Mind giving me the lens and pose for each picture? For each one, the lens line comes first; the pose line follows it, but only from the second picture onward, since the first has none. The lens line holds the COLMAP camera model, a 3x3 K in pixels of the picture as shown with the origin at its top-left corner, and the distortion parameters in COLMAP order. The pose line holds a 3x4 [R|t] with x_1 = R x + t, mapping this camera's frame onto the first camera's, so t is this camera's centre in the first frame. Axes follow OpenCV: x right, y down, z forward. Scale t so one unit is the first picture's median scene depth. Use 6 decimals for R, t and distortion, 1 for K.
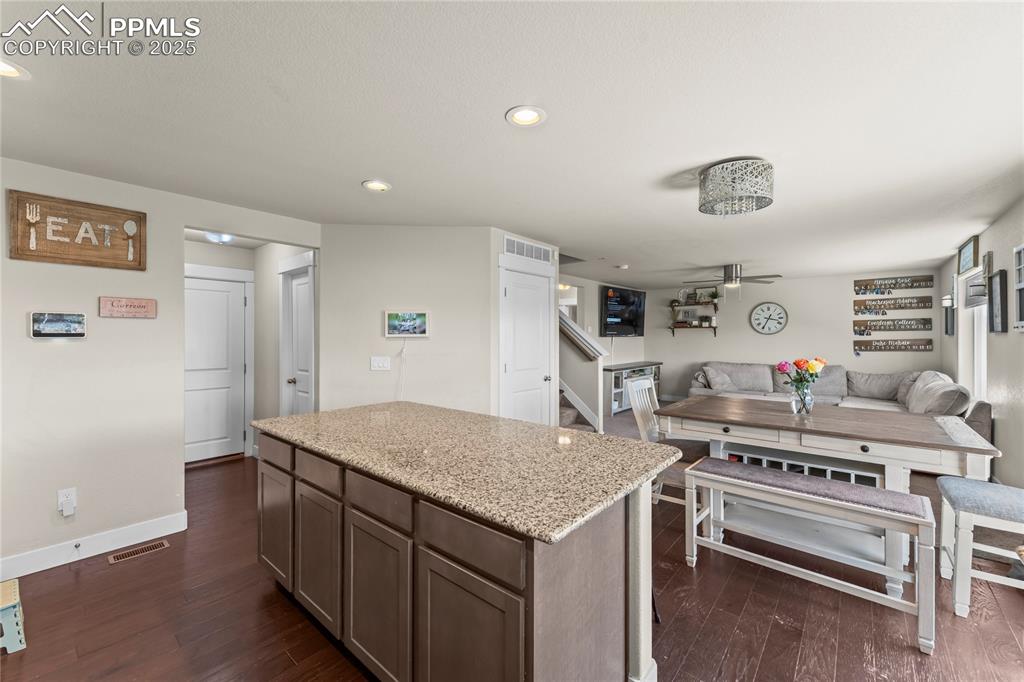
lens RADIAL K [[410.2, 0, 506.9], [0, 410.2, 336.5], [0, 0, 1]] dist [-0.002631, -0.000391]
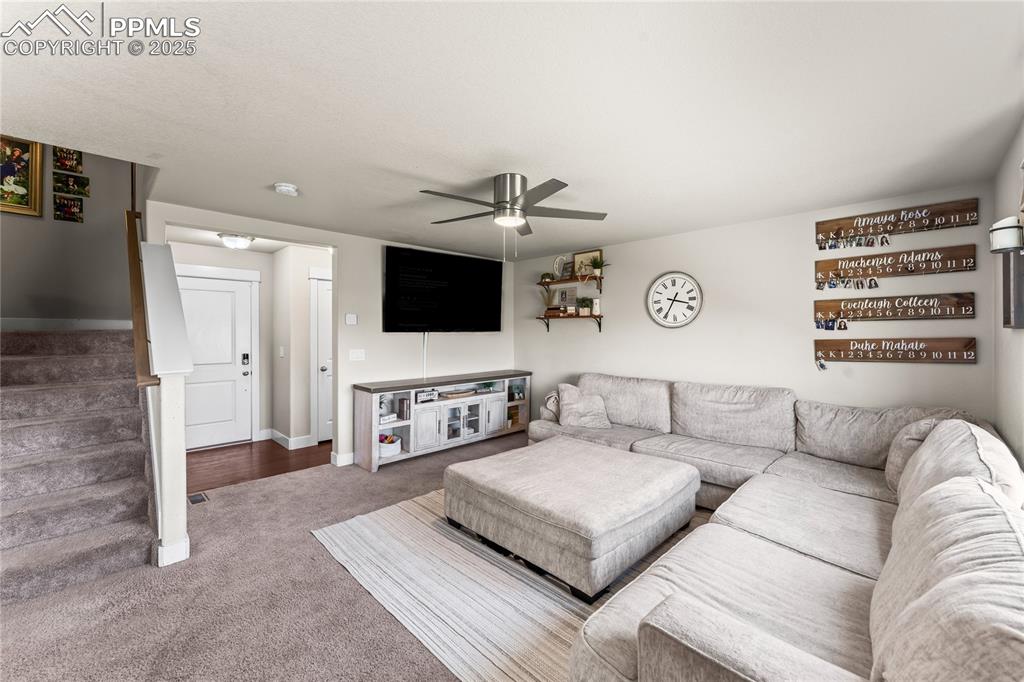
lens RADIAL K [[410.2, 0, 506.9], [0, 410.2, 336.5], [0, 0, 1]] dist [-0.002631, -0.000391]
pose [[0.997525, 0.001749, -0.070295, 0.507669], [-0.000863, 0.999920, 0.012630, -0.000295], [0.070311, -0.012538, 0.997446, 0.468373]]
